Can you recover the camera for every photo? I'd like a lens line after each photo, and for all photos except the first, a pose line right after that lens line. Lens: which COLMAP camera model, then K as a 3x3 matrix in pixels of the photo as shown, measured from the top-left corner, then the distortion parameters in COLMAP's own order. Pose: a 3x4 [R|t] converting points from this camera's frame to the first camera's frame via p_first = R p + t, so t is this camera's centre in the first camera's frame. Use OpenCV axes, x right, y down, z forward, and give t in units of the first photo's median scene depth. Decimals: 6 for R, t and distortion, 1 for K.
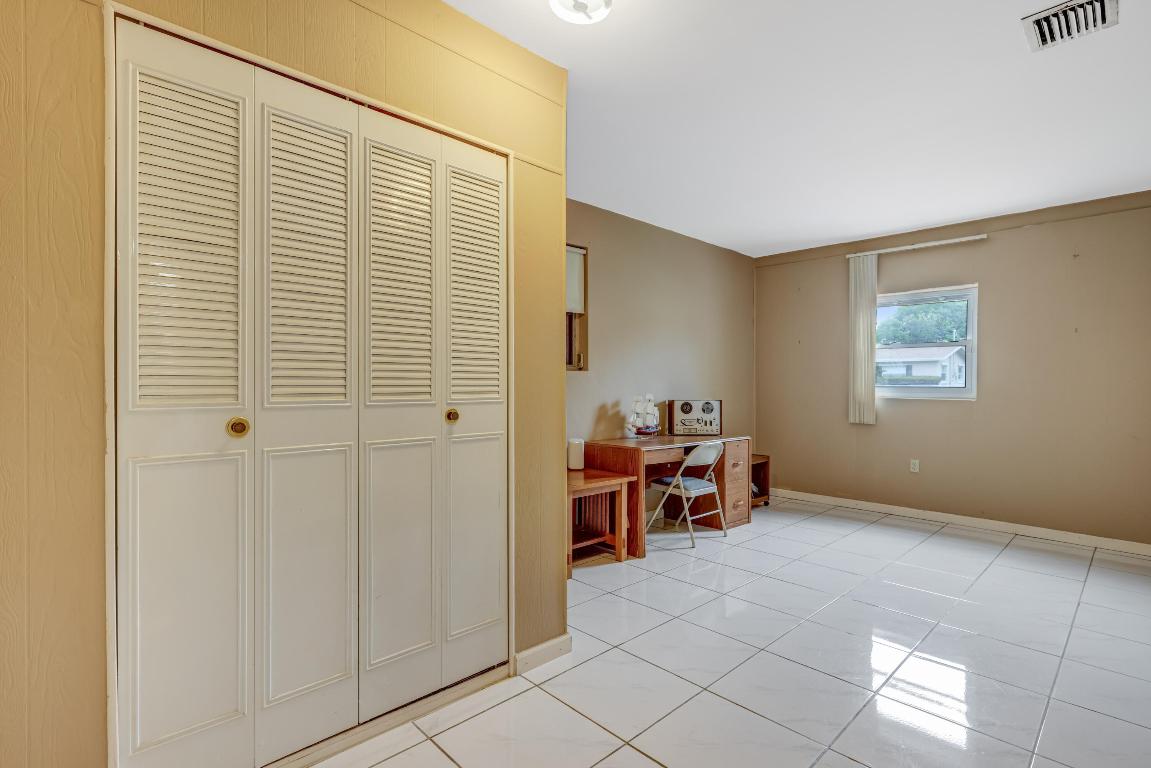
lens RADIAL K [[537.0, 0, 572.2], [0, 537.0, 384.9], [0, 0, 1]] dist [0.000227, -0.000375]
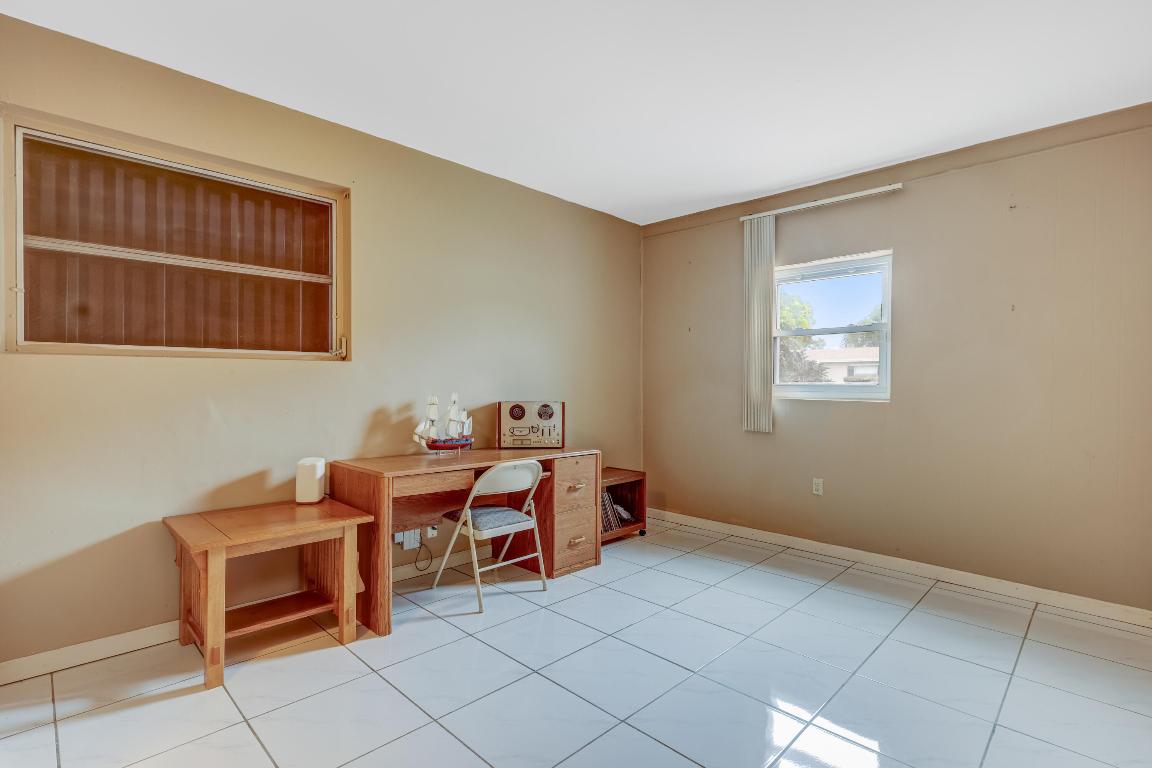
lens RADIAL K [[537.5, 0, 579.3], [0, 537.5, 387.2], [0, 0, 1]] dist [0.000227, -0.000375]
pose [[0.999329, 0.002118, 0.036561, 0.287366], [-0.002296, 0.999986, 0.004821, 0.004179], [-0.036551, -0.004902, 0.999320, 0.256371]]
